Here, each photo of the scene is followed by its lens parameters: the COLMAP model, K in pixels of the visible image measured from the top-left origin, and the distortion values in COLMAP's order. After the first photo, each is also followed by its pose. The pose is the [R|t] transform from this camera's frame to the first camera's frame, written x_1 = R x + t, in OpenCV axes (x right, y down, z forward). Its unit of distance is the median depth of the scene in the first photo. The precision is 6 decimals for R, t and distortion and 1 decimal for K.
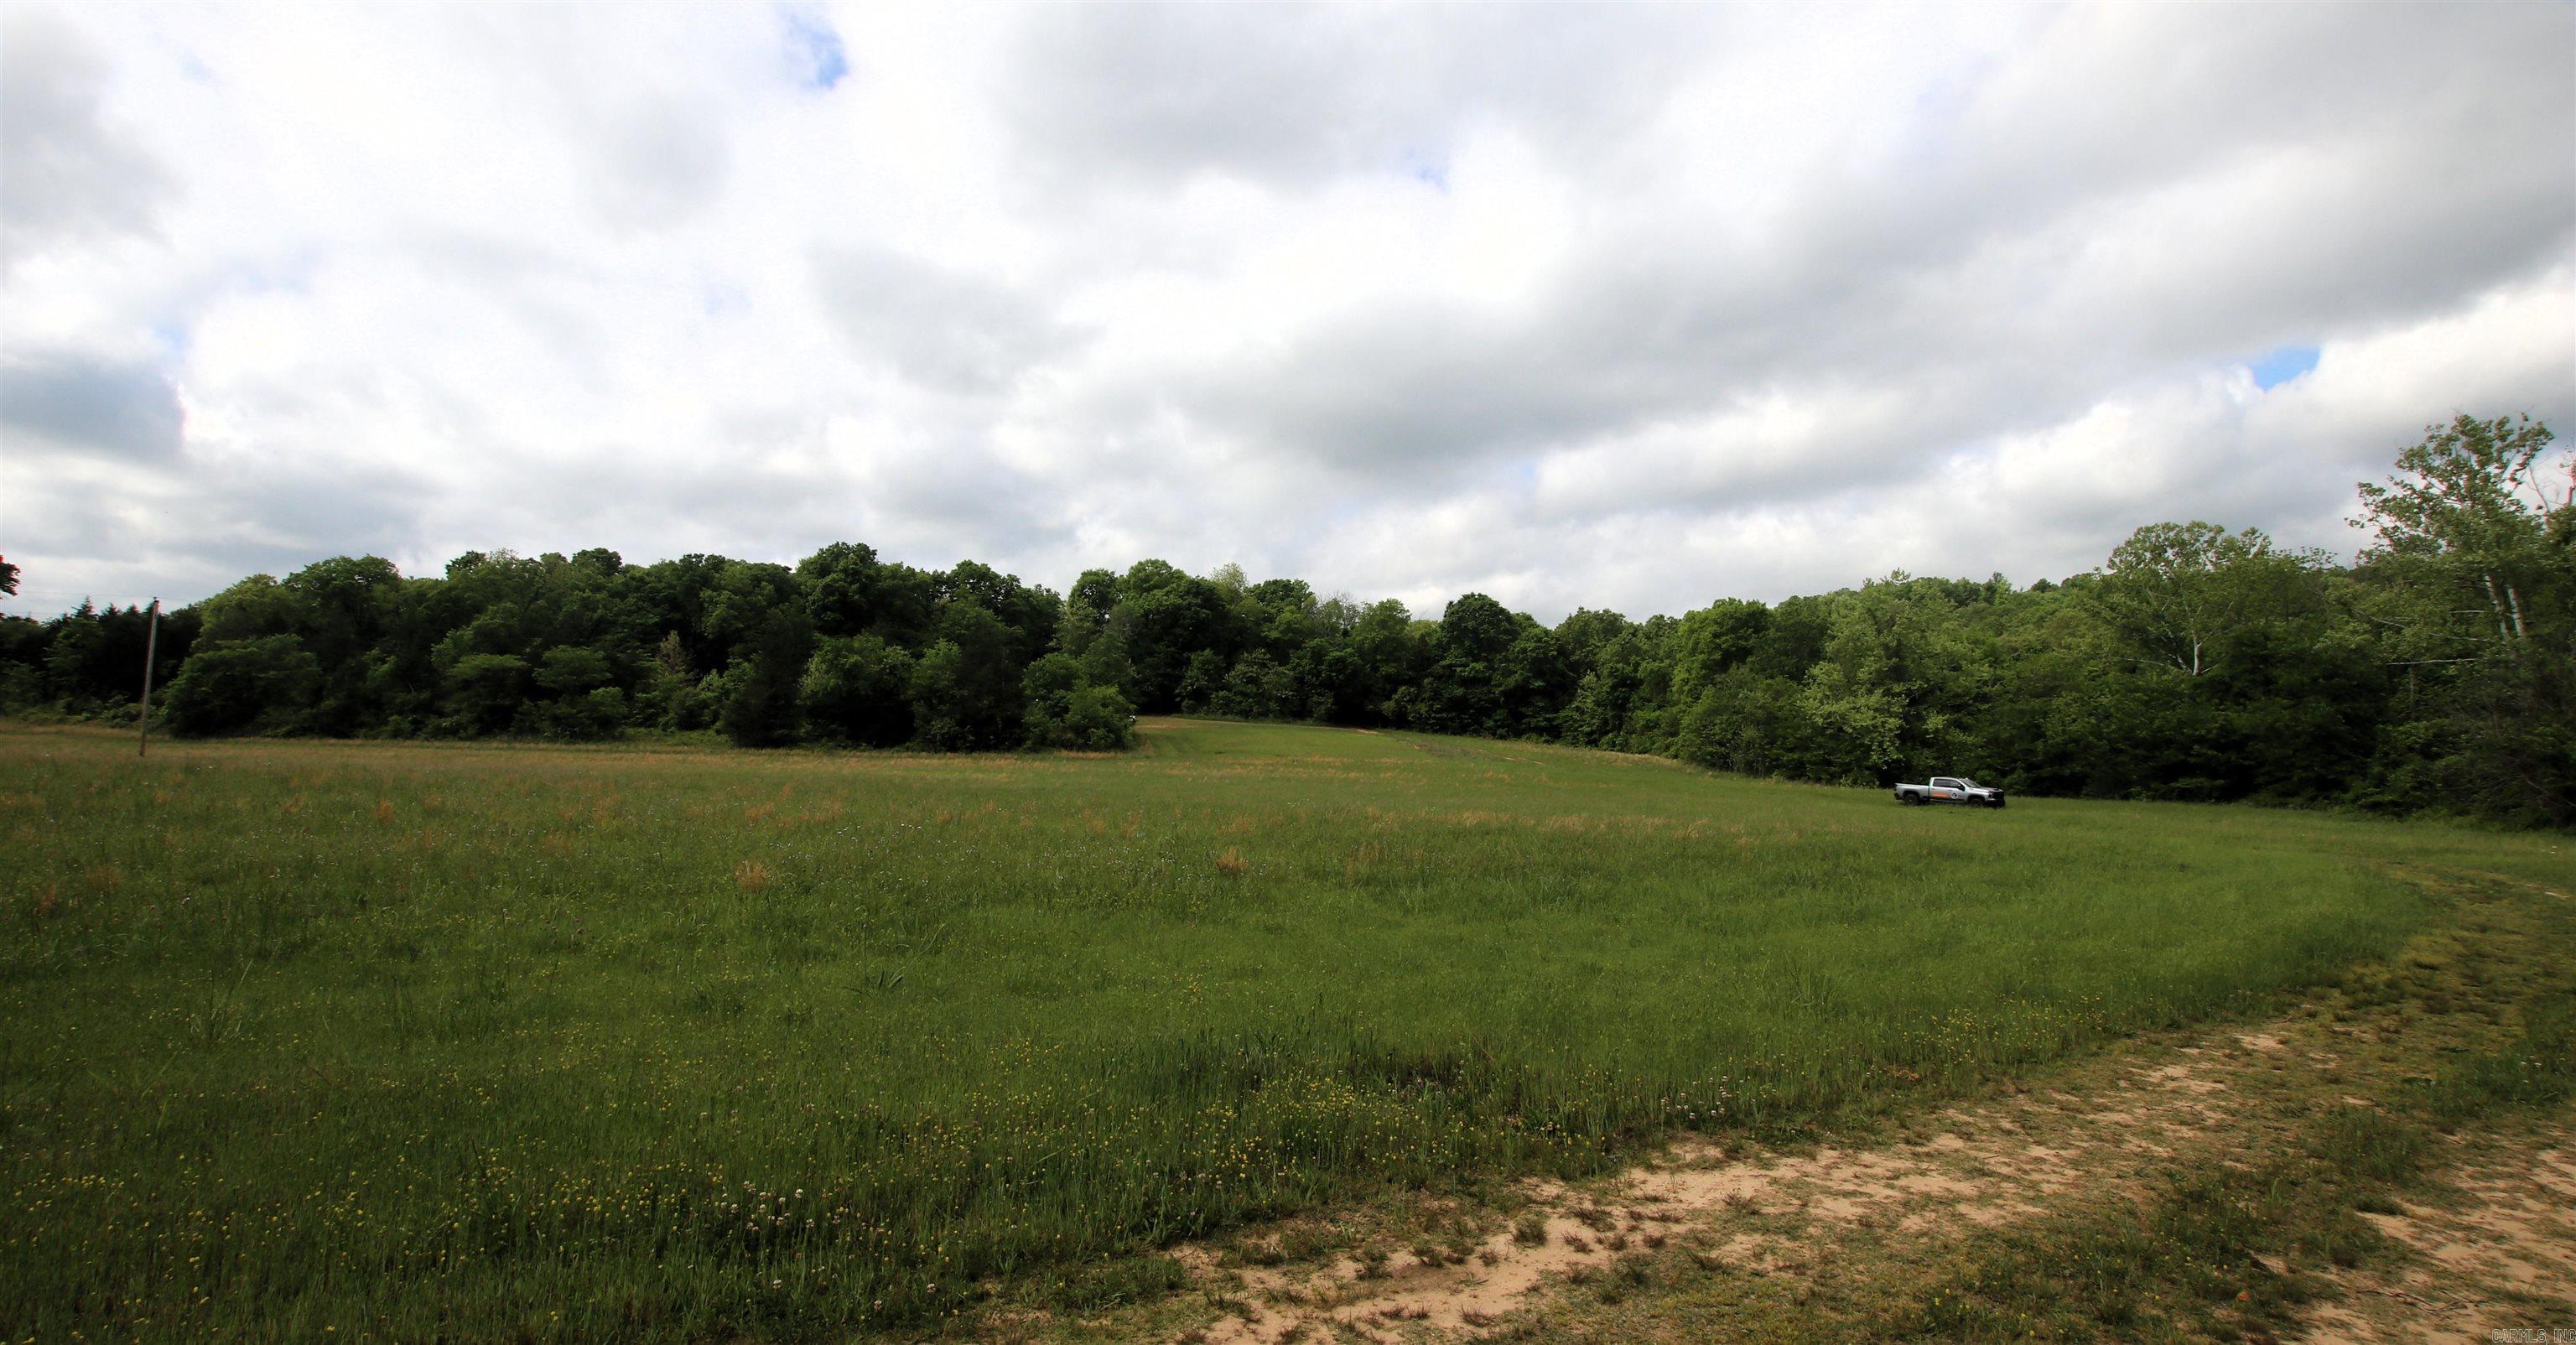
lens RADIAL K [[1230.6, 0, 1289.5], [0, 1230.6, 639.1], [0, 0, 1]] dist [-0.002035, -0.000243]
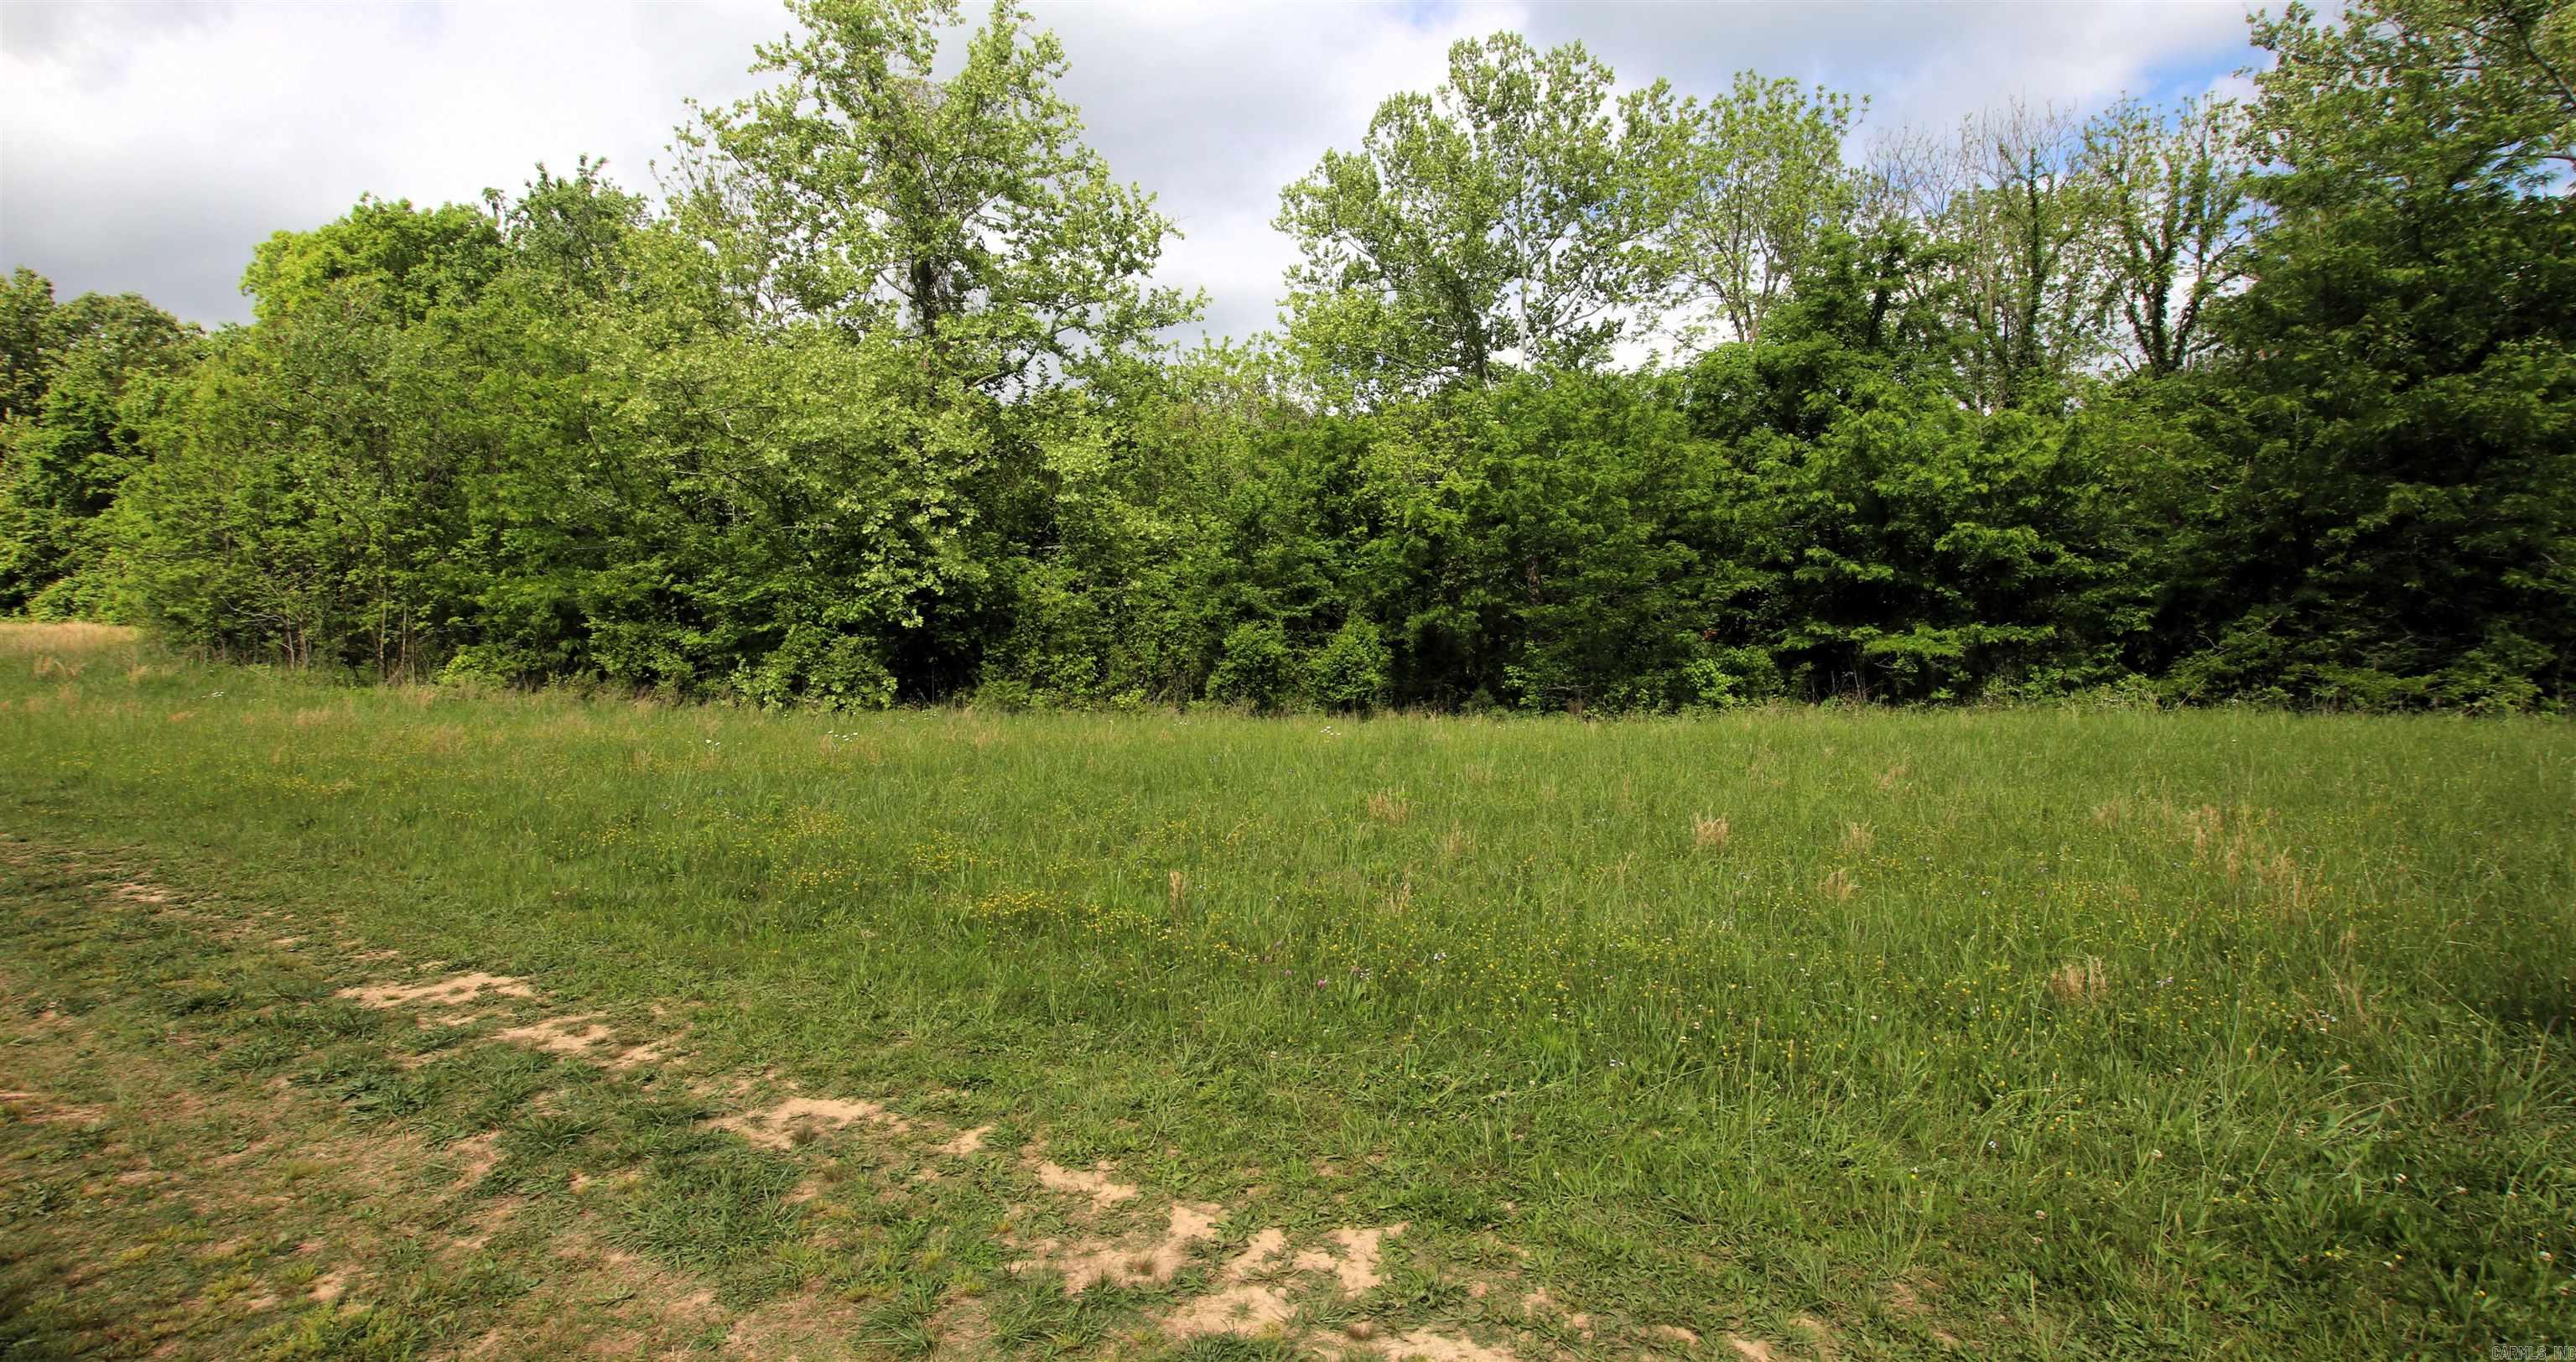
lens RADIAL K [[1189.9, 0, 1288.0], [0, 1189.9, 681.0], [0, 0, 1]] dist [-0.032966, 0.006278]
pose [[0.623863, -0.043015, 0.780349, 0.199854], [-0.048869, 0.994383, 0.093882, 0.052539], [-0.780004, -0.096704, 0.618257, 0.461057]]
